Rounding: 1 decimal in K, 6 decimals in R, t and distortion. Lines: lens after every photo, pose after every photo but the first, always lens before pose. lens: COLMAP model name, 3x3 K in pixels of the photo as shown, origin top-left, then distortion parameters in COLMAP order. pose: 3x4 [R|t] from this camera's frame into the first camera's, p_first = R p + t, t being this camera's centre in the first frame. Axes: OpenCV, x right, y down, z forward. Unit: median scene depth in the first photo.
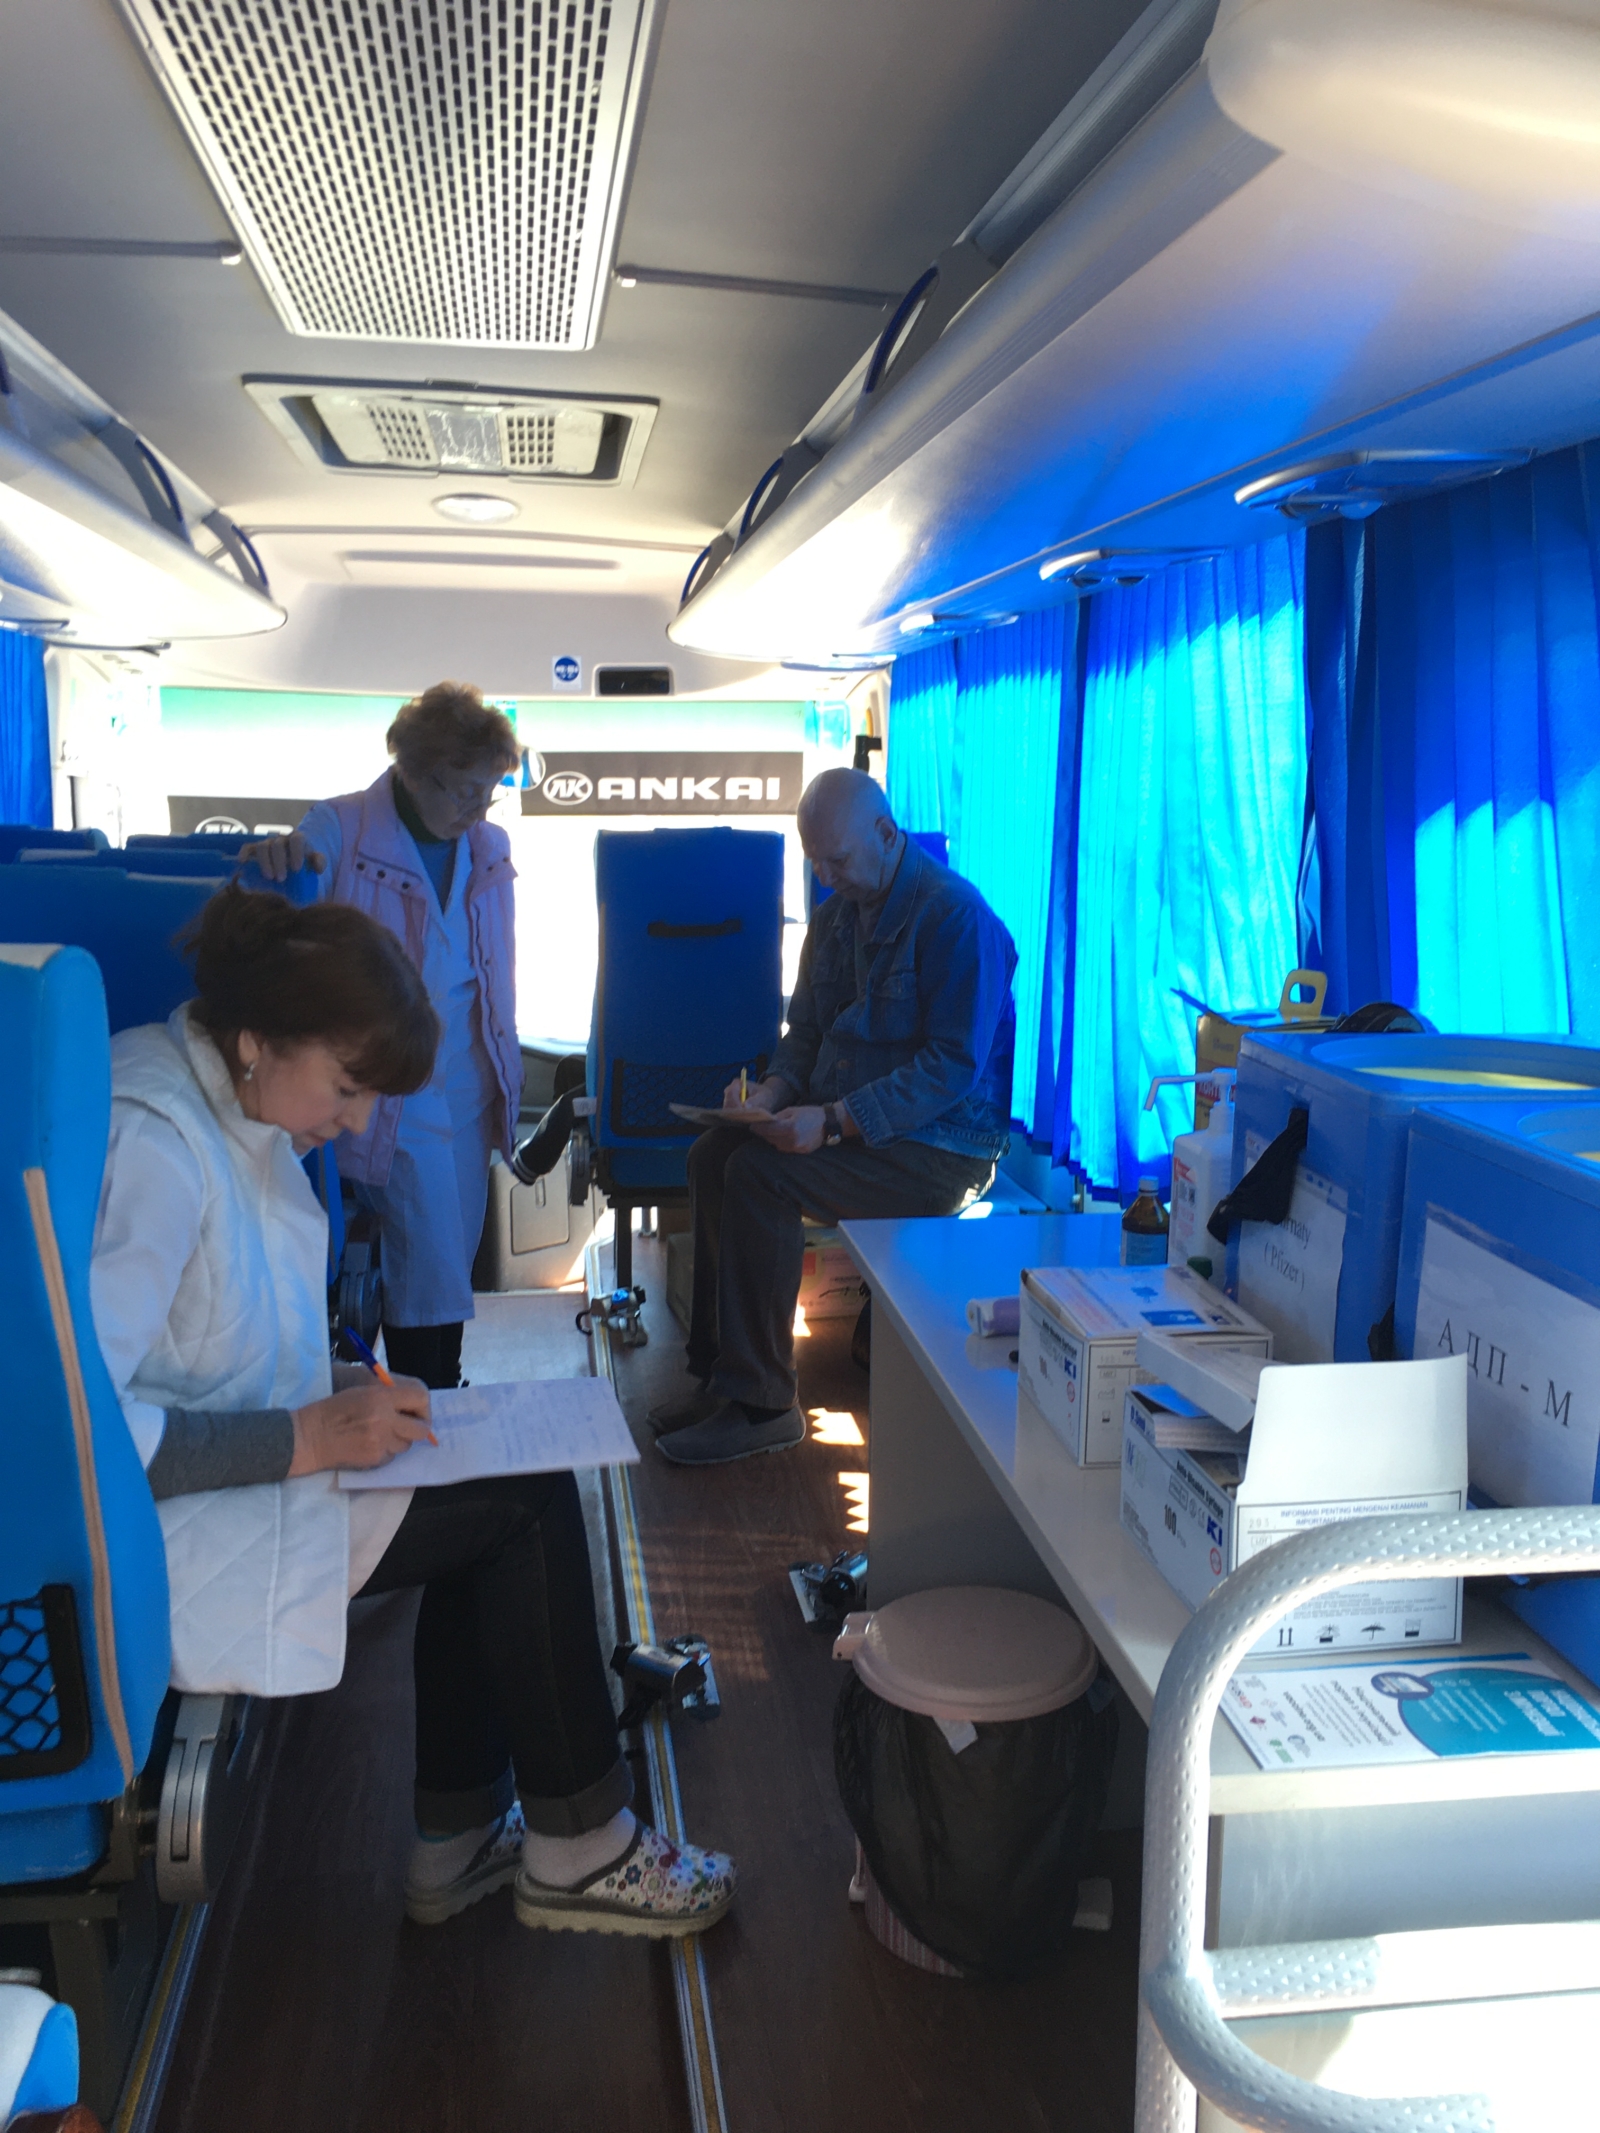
lens RADIAL K [[1794.0, 0, 790.5], [0, 1794.0, 1068.9], [0, 0, 1]] dist [0.046862, -0.031776]
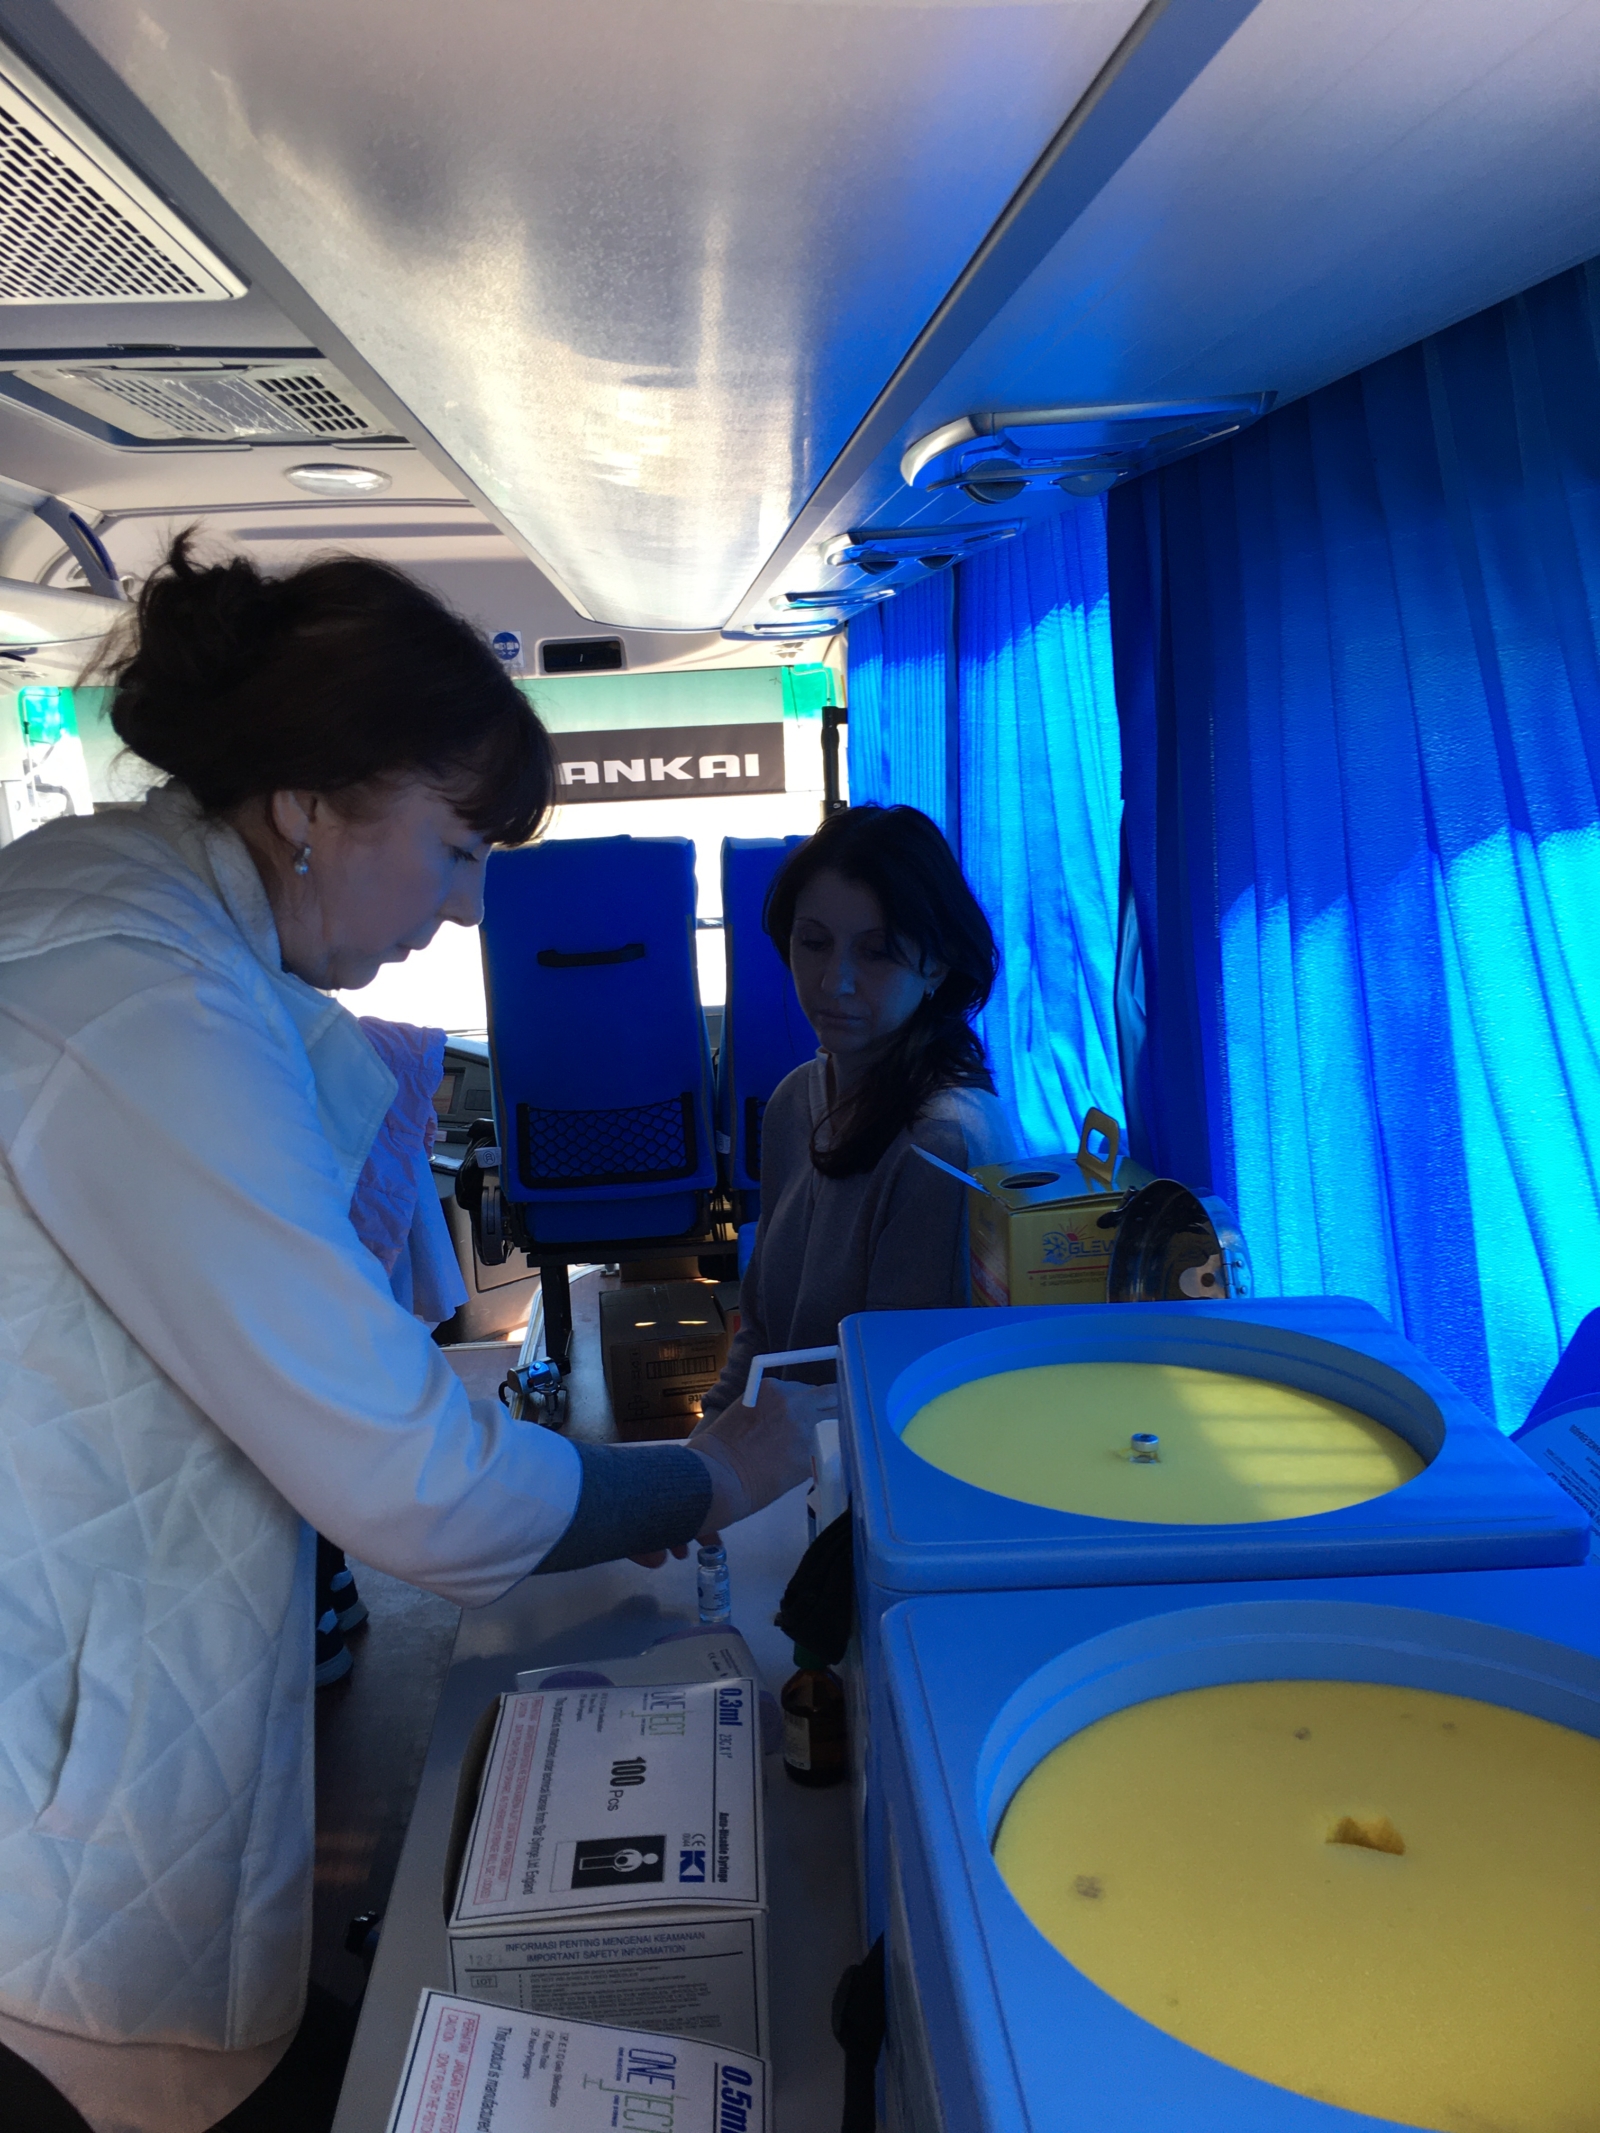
lens RADIAL K [[1794.0, 0, 797.5], [0, 1794.0, 1074.6], [0, 0, 1]] dist [0.046862, -0.031776]
pose [[0.995951, -0.031414, -0.084232, 0.110993], [0.035142, 0.998451, 0.043140, -0.051955], [0.082746, -0.045925, 0.995512, 0.132043]]
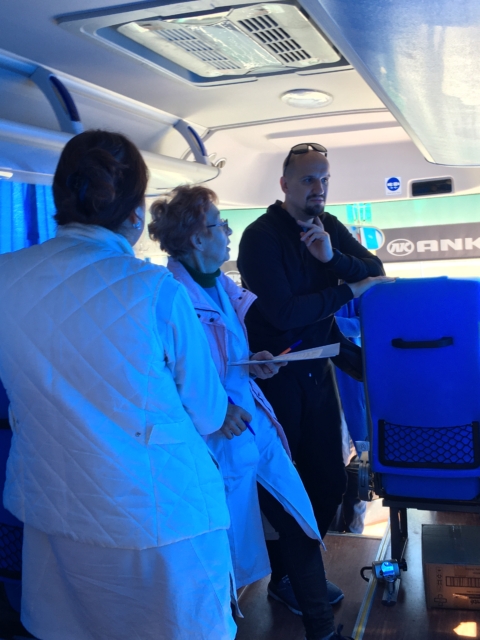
lens RADIAL K [[708.1, 0, 250.9], [0, 708.1, 322.3], [0, 0, 1]] dist [0.108501, 0.000000]
pose [[0.896815, -0.002197, -0.442400, 0.083011], [-0.011779, 0.999515, -0.028842, -0.072580], [0.442248, 0.031077, 0.896354, 0.355706]]
